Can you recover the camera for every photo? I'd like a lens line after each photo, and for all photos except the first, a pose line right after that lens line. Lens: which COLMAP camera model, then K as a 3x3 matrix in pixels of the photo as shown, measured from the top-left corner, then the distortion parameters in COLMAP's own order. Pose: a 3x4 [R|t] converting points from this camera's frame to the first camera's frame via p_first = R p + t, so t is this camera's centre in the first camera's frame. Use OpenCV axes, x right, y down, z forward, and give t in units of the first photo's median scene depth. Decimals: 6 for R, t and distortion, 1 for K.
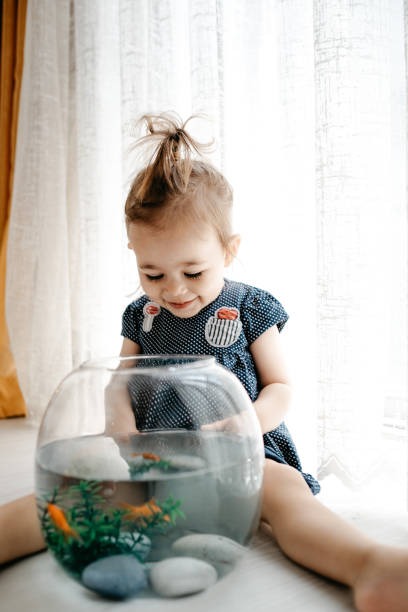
lens RADIAL K [[635.5, 0, 184.9], [0, 635.5, 296.9], [0, 0, 1]] dist [-0.014042, 0.000000]
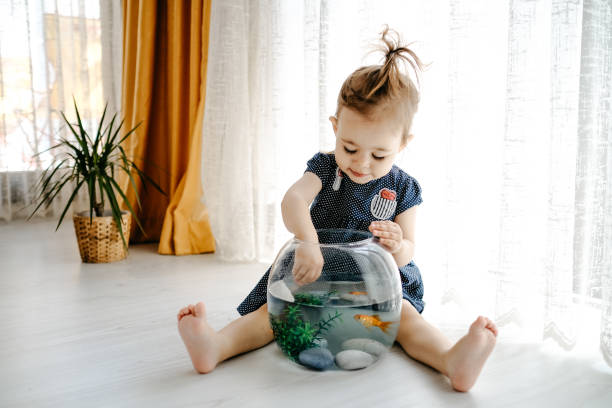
lens RADIAL K [[617.6, 0, 305.4], [0, 617.6, 205.3], [0, 0, 1]] dist [-0.019446, 0.000000]
pose [[0.999707, 0.018177, -0.015984, -0.049769], [-0.015888, 0.990961, 0.133203, -0.088163], [0.018261, -0.132910, 0.990960, -0.267969]]
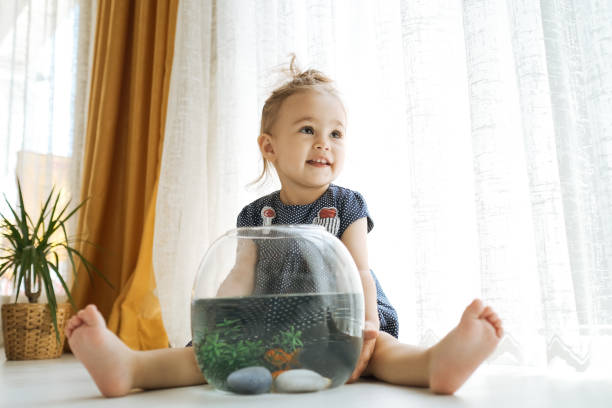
lens RADIAL K [[617.6, 0, 312.4], [0, 617.6, 198.5], [0, 0, 1]] dist [-0.019446, 0.000000]
pose [[0.999938, -0.011052, 0.001574, 0.010528], [0.011159, 0.985601, -0.168720, 0.116912], [0.000313, 0.168727, 0.985663, -0.138734]]
